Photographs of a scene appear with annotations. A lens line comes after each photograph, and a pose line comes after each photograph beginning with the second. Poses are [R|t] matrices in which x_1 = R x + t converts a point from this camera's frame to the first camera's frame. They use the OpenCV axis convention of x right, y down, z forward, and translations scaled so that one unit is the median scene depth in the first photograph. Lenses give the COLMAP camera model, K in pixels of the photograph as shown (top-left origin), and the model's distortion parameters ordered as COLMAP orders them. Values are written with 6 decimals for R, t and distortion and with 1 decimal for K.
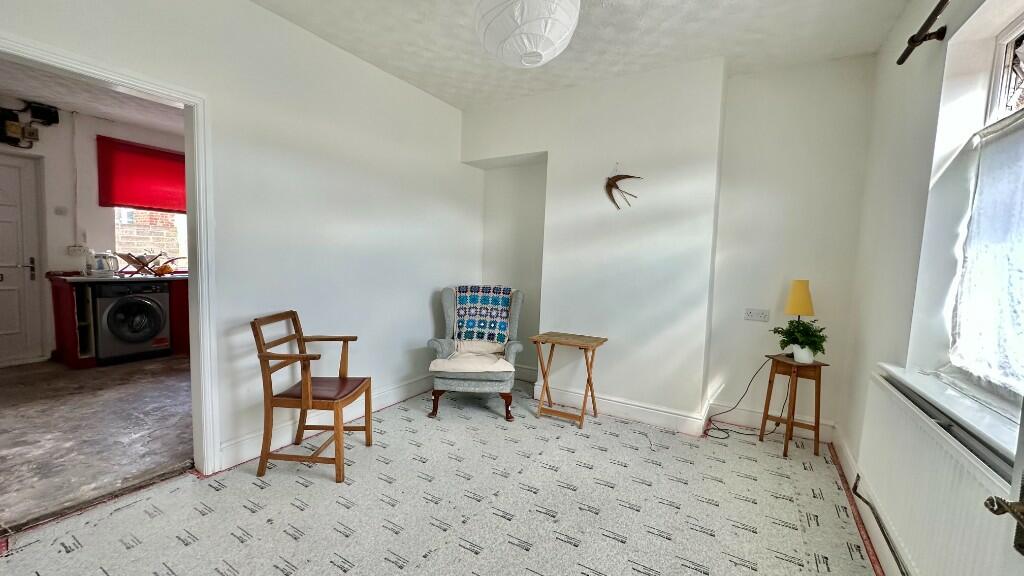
lens RADIAL K [[407.8, 0, 512.0], [0, 407.8, 288.0], [0, 0, 1]] dist [-0.000989, 0.000646]
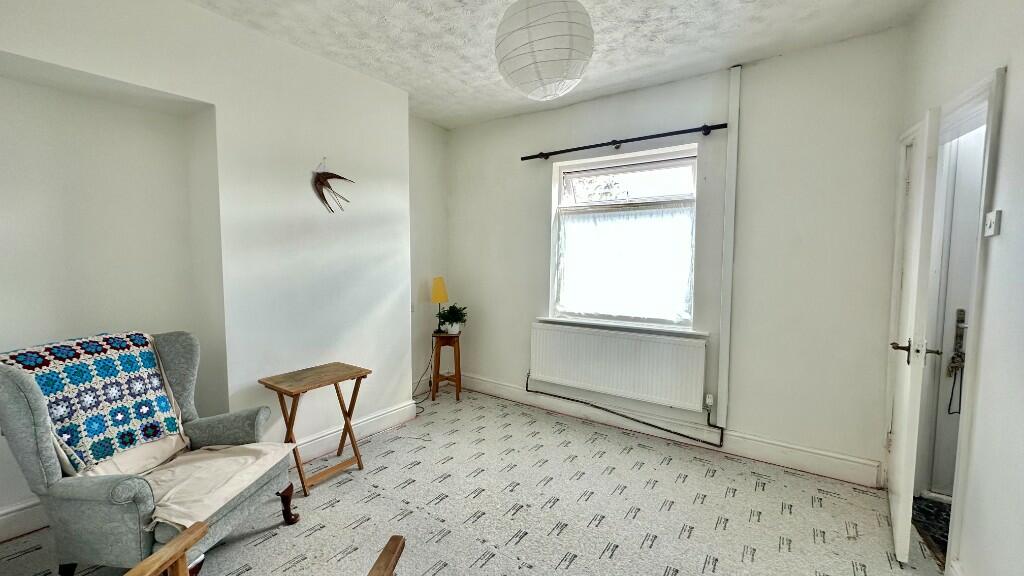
lens RADIAL K [[407.8, 0, 512.0], [0, 407.8, 288.0], [0, 0, 1]] dist [-0.000989, 0.000646]
pose [[0.077227, -0.106697, 0.991288, -0.626545], [0.071543, 0.992287, 0.101231, -0.099851], [-0.994443, 0.063102, 0.084265, 0.592072]]
